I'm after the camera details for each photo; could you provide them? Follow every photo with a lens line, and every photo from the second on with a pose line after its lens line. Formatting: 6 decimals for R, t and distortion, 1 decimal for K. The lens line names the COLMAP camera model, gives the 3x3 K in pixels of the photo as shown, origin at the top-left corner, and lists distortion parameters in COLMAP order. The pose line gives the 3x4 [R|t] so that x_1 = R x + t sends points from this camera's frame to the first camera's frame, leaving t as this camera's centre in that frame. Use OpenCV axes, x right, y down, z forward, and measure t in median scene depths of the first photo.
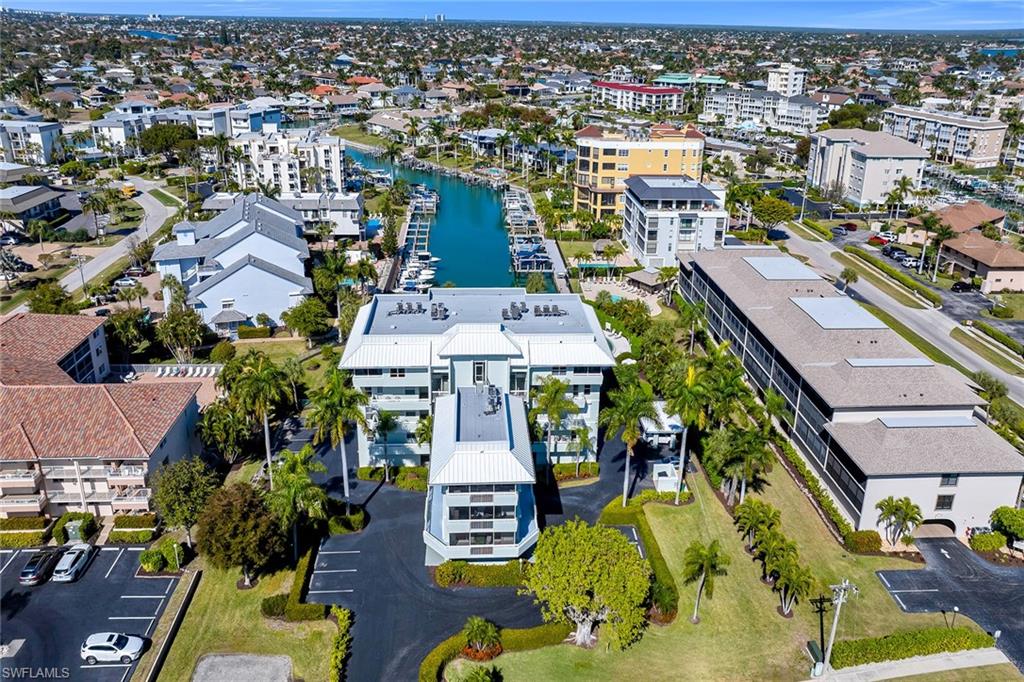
lens RADIAL K [[735.6, 0, 513.3], [0, 735.6, 266.1], [0, 0, 1]] dist [-0.035217, 0.067137]
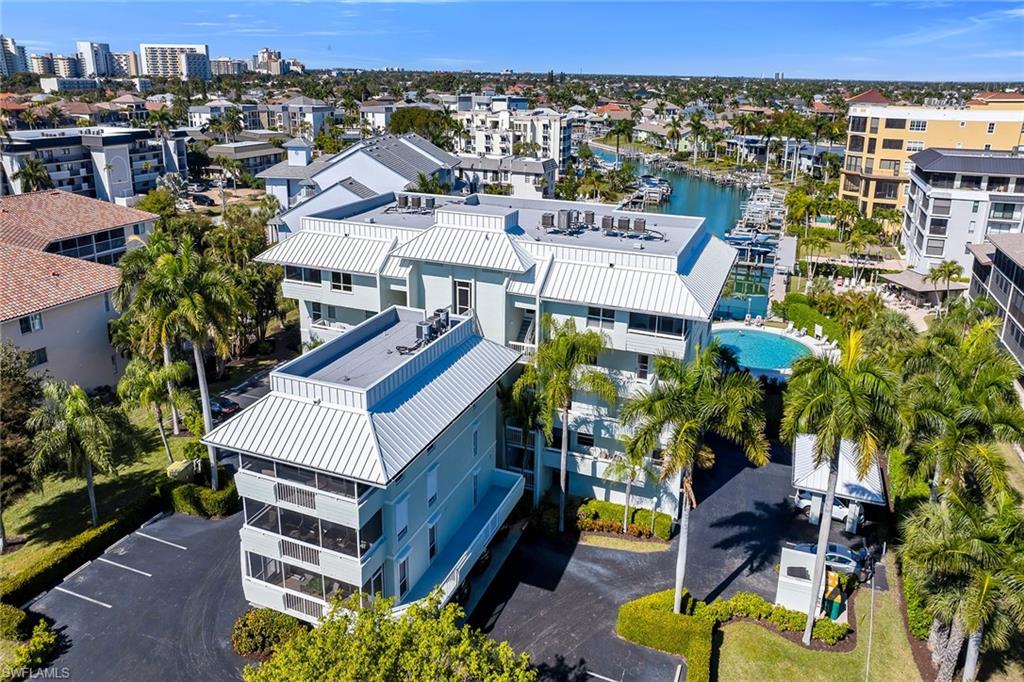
lens RADIAL K [[735.6, 0, 513.3], [0, 735.6, 266.1], [0, 0, 1]] dist [-0.035217, 0.067137]
pose [[0.907521, 0.105644, -0.406504, 0.106582], [-0.135749, 0.989681, -0.045856, 0.068543], [0.397465, 0.096798, 0.912497, 0.242507]]
